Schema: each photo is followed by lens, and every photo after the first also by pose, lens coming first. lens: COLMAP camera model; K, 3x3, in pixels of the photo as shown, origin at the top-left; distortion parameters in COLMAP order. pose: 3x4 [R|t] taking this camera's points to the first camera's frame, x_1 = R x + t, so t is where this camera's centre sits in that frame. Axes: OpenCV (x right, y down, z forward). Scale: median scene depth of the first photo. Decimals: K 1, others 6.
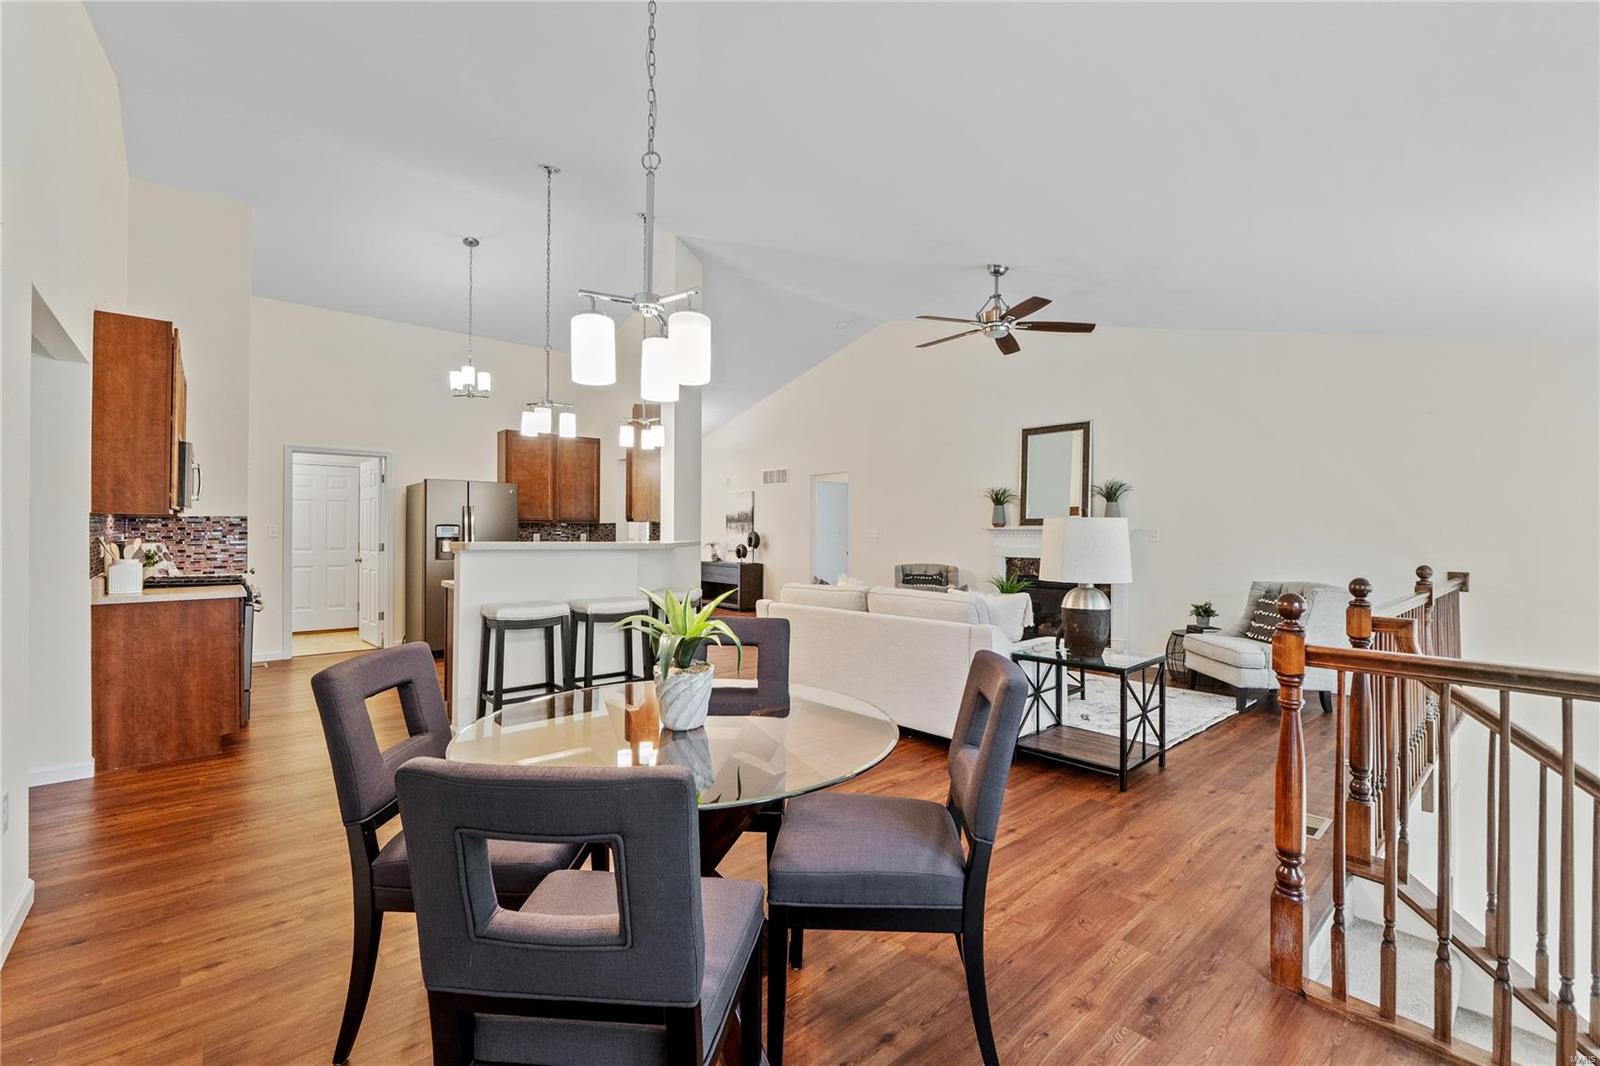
lens RADIAL K [[682.8, 0, 804.1], [0, 682.8, 522.3], [0, 0, 1]] dist [-0.003691, 0.000050]
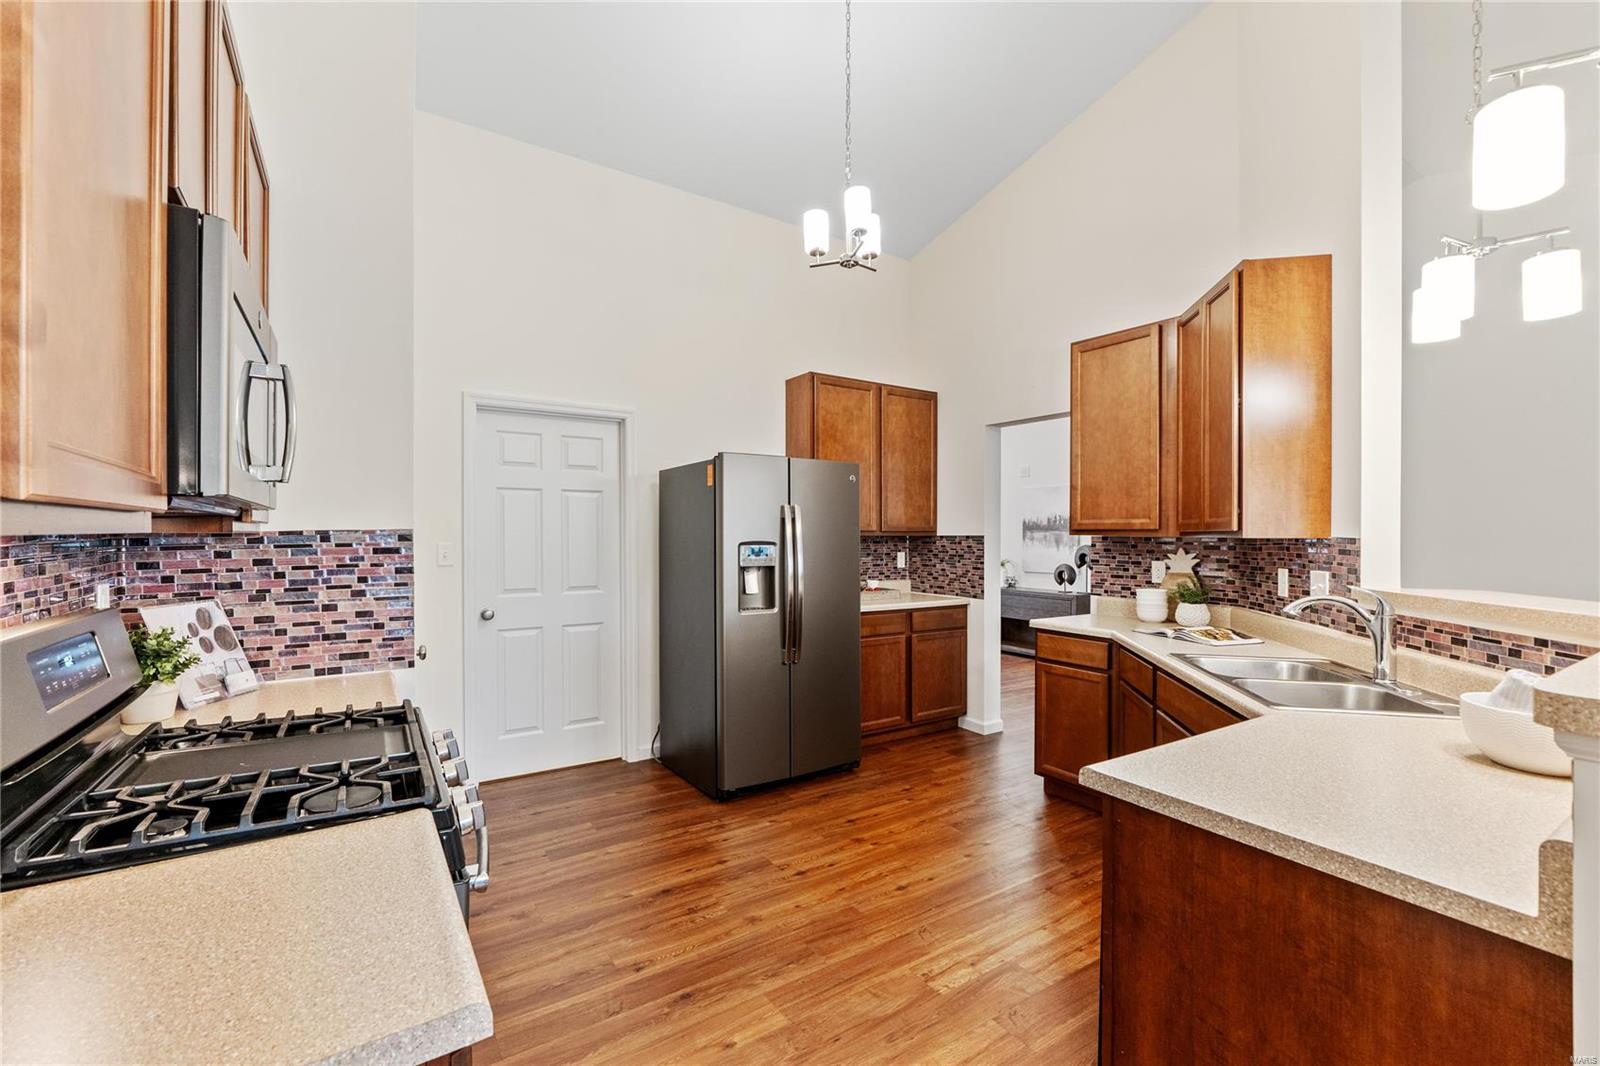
lens RADIAL K [[682.8, 0, 804.8], [0, 682.8, 538.5], [0, 0, 1]] dist [-0.003691, 0.000050]
pose [[0.991432, 0.000654, -0.130620, -0.530306], [0.001604, 0.999851, 0.017181, -0.010021], [0.130611, -0.017243, 0.991284, 0.624120]]
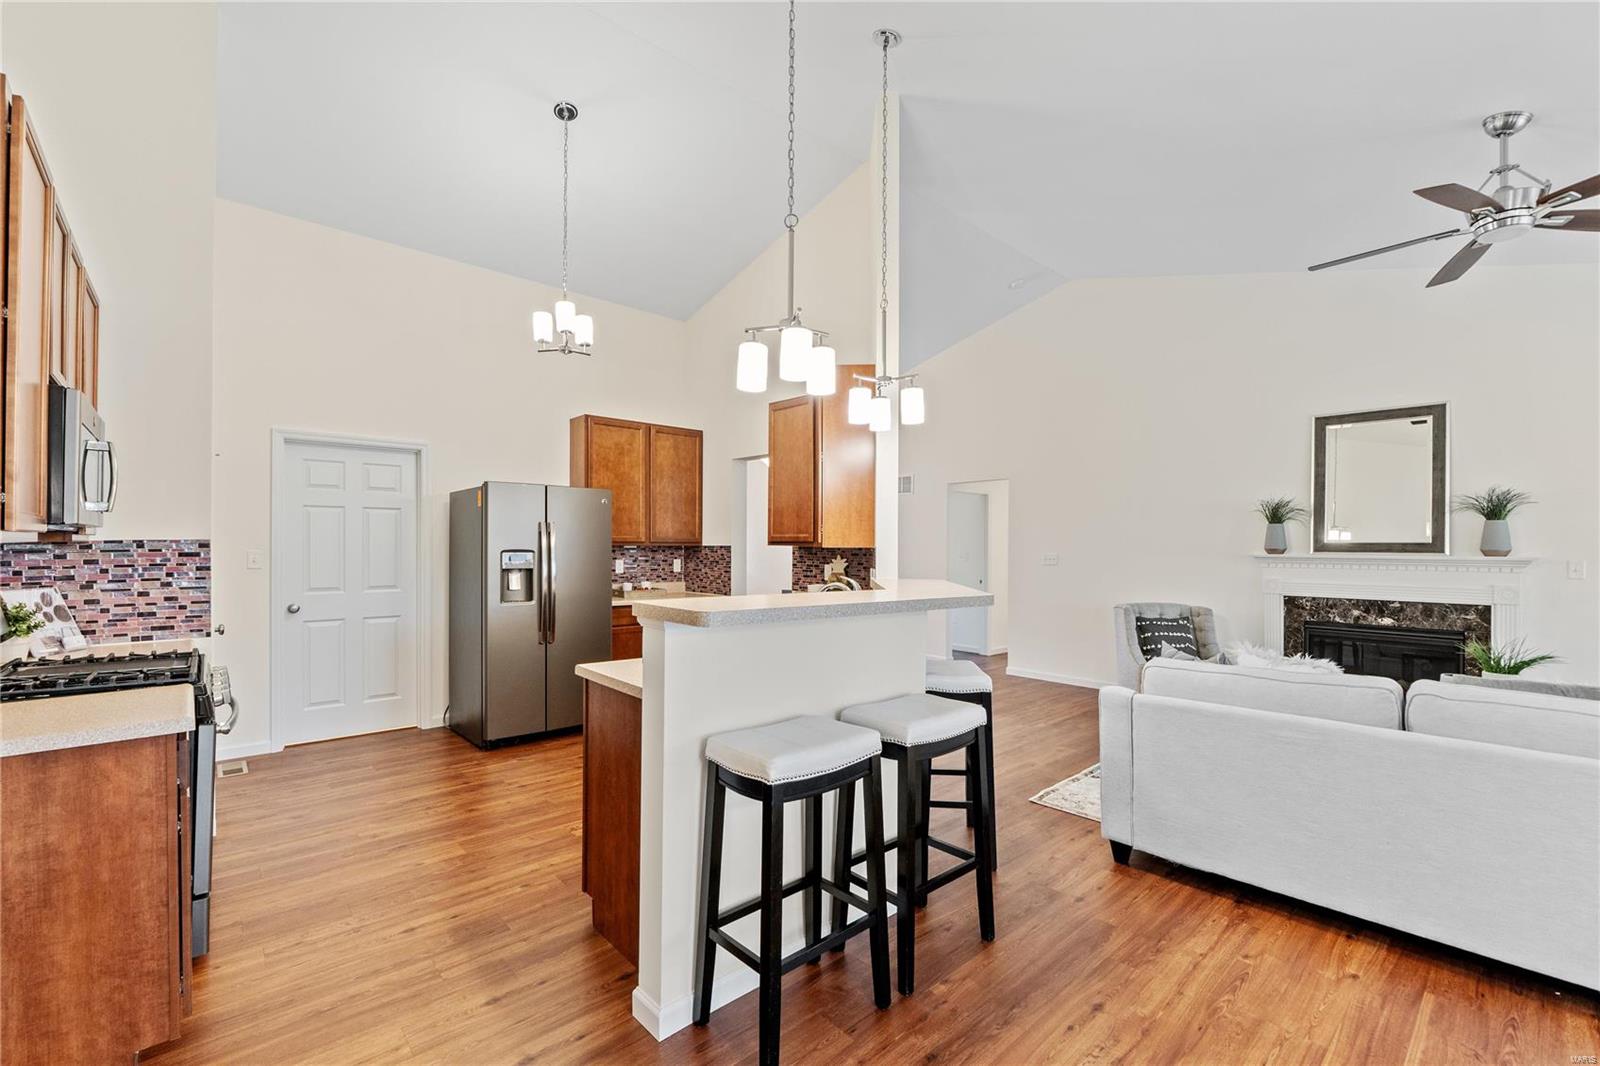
lens RADIAL K [[682.8, 0, 799.9], [0, 682.8, 543.7], [0, 0, 1]] dist [-0.003691, 0.000050]
pose [[0.999916, 0.003602, 0.012428, -0.320029], [-0.003717, 0.999951, 0.009222, -0.012579], [-0.012395, -0.009268, 0.999880, 0.410800]]
